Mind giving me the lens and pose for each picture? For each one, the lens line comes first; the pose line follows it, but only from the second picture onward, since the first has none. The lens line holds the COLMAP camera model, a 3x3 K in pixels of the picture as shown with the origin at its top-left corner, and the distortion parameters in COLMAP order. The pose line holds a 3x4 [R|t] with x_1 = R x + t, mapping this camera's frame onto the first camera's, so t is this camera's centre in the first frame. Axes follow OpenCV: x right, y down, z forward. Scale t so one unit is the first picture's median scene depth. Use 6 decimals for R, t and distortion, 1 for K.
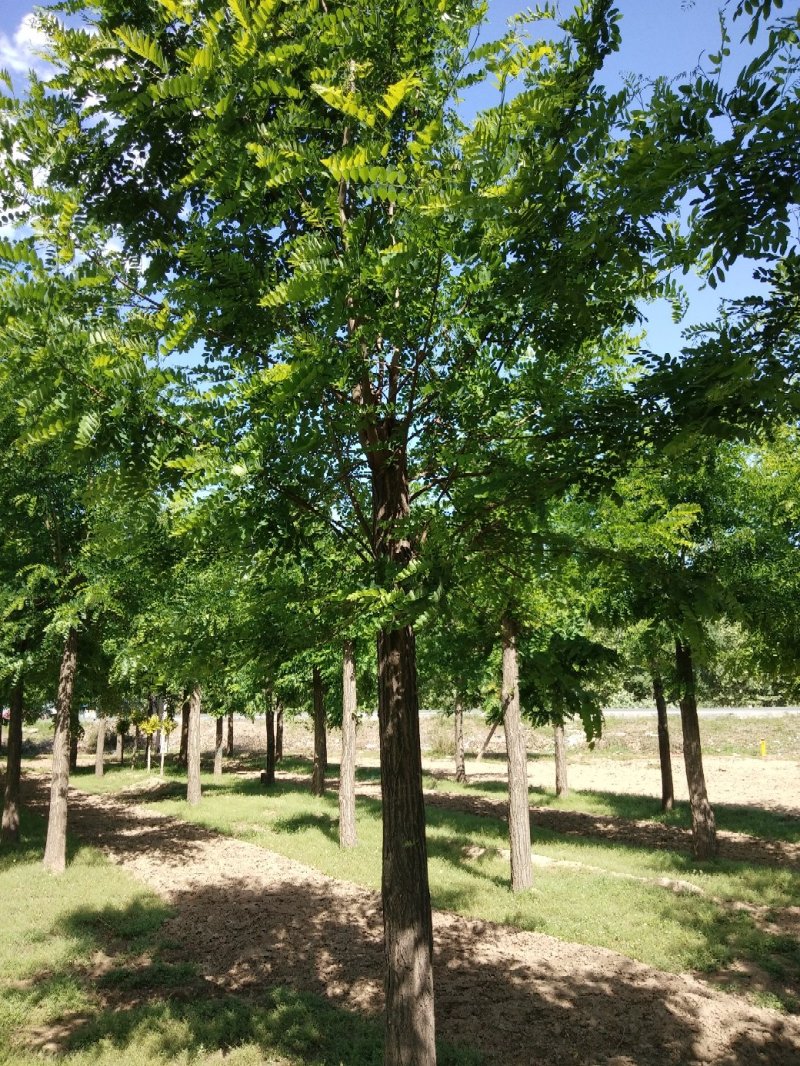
lens RADIAL K [[777.6, 0, 400.0], [0, 777.6, 533.0], [0, 0, 1]] dist [-0.003151, -0.001983]
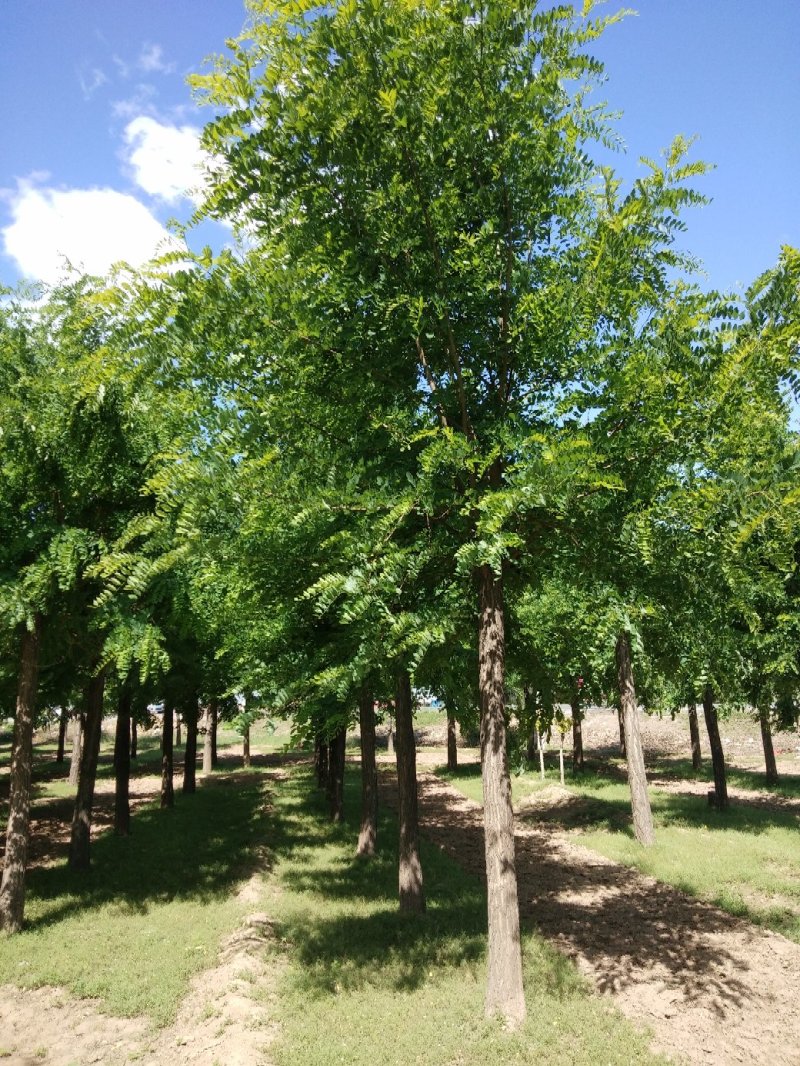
lens RADIAL K [[777.6, 0, 400.0], [0, 777.6, 533.0], [0, 0, 1]] dist [-0.003151, -0.001983]
pose [[0.914377, -0.079532, -0.396974, -0.234813], [0.088540, 0.996063, 0.004385, 0.082702], [0.395063, -0.039158, 0.917819, 0.421084]]
